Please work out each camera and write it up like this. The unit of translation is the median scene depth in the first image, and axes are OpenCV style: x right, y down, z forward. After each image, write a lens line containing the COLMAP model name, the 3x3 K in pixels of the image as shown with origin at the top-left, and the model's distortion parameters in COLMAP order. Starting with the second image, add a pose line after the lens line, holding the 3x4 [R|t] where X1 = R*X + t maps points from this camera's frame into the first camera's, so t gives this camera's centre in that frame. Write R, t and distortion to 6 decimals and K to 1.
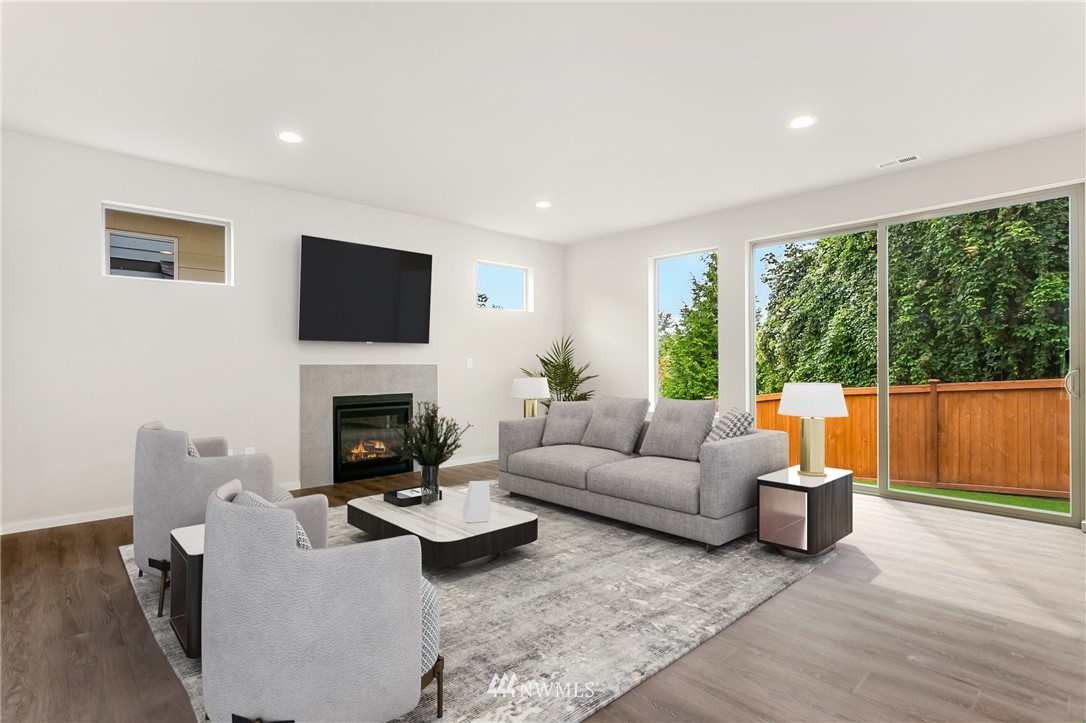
lens RADIAL K [[539.3, 0, 538.9], [0, 539.3, 362.4], [0, 0, 1]] dist [-0.002156, 0.001304]
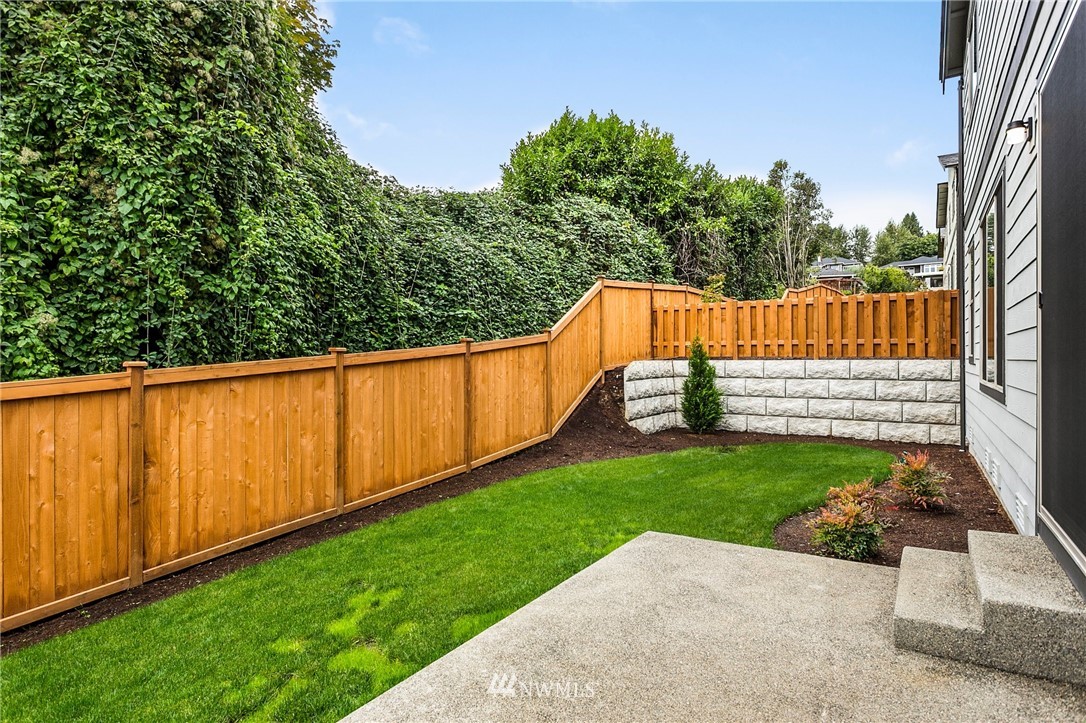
lens RADIAL K [[577.4, 0, 545.7], [0, 577.4, 358.8], [0, 0, 1]] dist [0.001563, 0.000251]
pose [[-0.243017, 0.003165, 0.970017, 0.136076], [-0.003380, 0.999986, -0.004109, 0.029607], [-0.970016, -0.004277, -0.243003, 0.756142]]
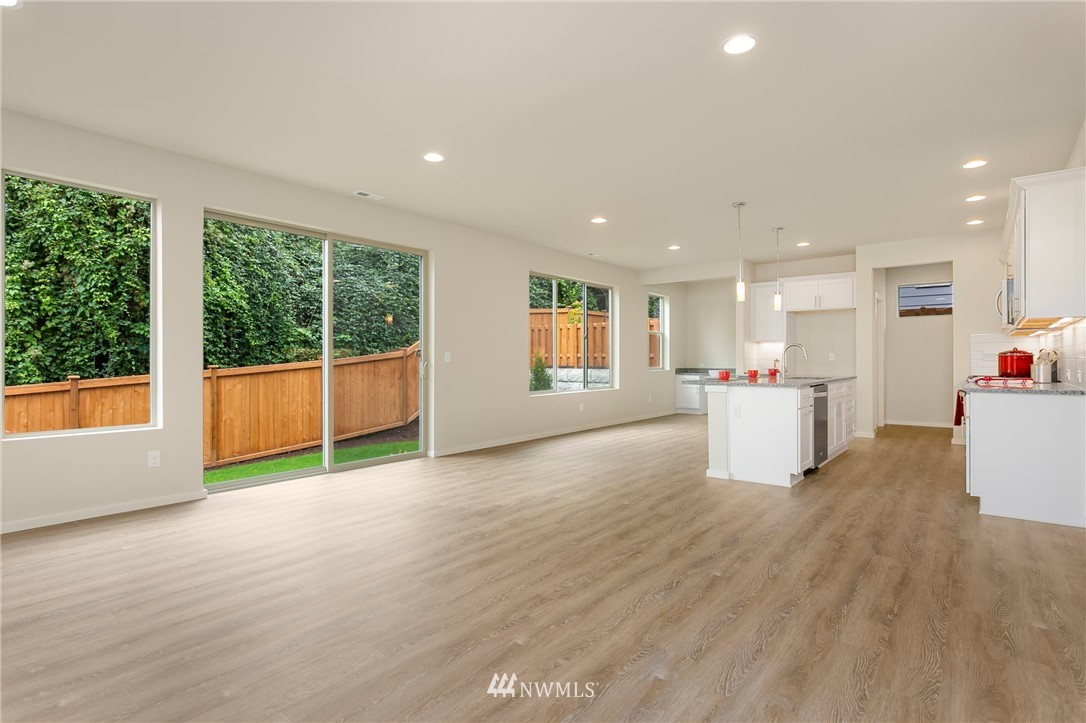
lens RADIAL K [[539.3, 0, 539.9], [0, 539.3, 358.2], [0, 0, 1]] dist [-0.002156, 0.001304]
pose [[-0.139866, 0.004334, 0.990161, -0.275489], [-0.004629, 0.999977, -0.005031, 0.002794], [-0.990160, -0.005287, -0.139842, 0.341650]]
